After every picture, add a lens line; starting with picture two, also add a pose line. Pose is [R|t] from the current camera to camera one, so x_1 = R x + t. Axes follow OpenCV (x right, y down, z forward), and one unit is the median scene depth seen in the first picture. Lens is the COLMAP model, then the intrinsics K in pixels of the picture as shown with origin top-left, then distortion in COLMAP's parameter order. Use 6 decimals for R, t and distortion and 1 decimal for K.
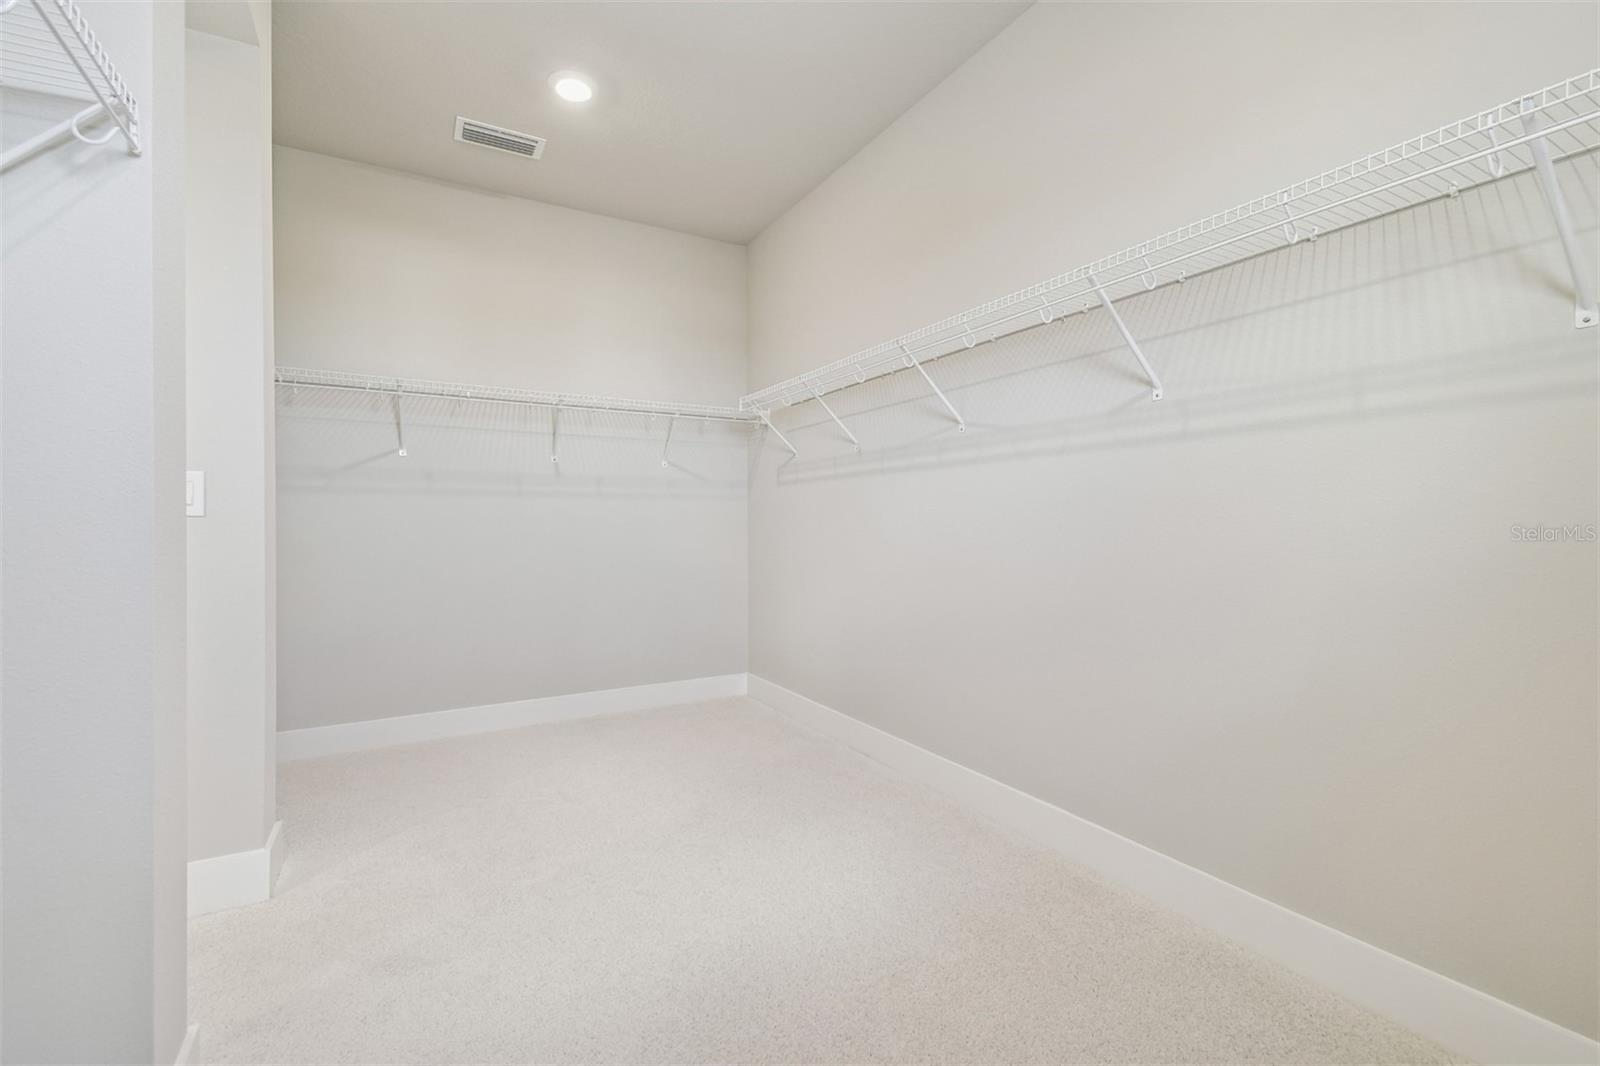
lens RADIAL K [[709.6, 0, 800.0], [0, 709.6, 533.0], [0, 0, 1]] dist [0.031743, -0.023391]
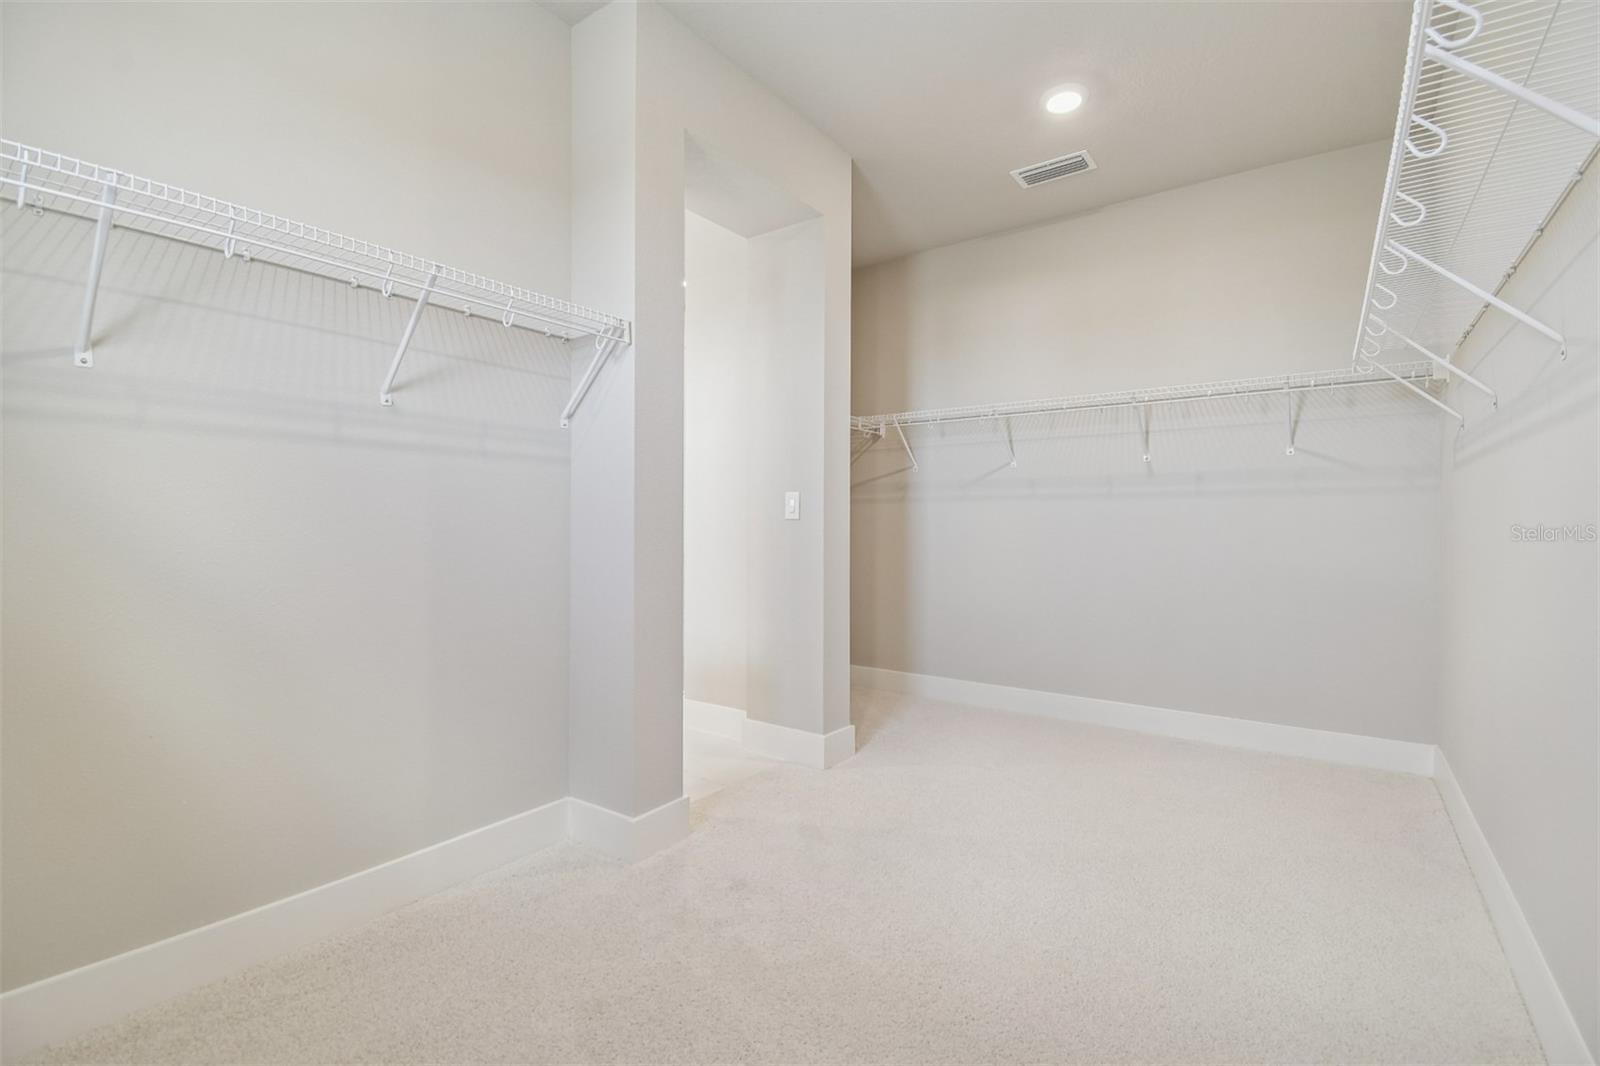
lens RADIAL K [[705.2, 0, 811.0], [0, 705.2, 525.7], [0, 0, 1]] dist [-0.001292, -0.014752]
pose [[0.392163, 0.005803, -0.919878, 0.382010], [-0.016564, 0.999863, -0.000754, -0.004692], [0.919747, 0.015532, 0.392205, 0.231313]]
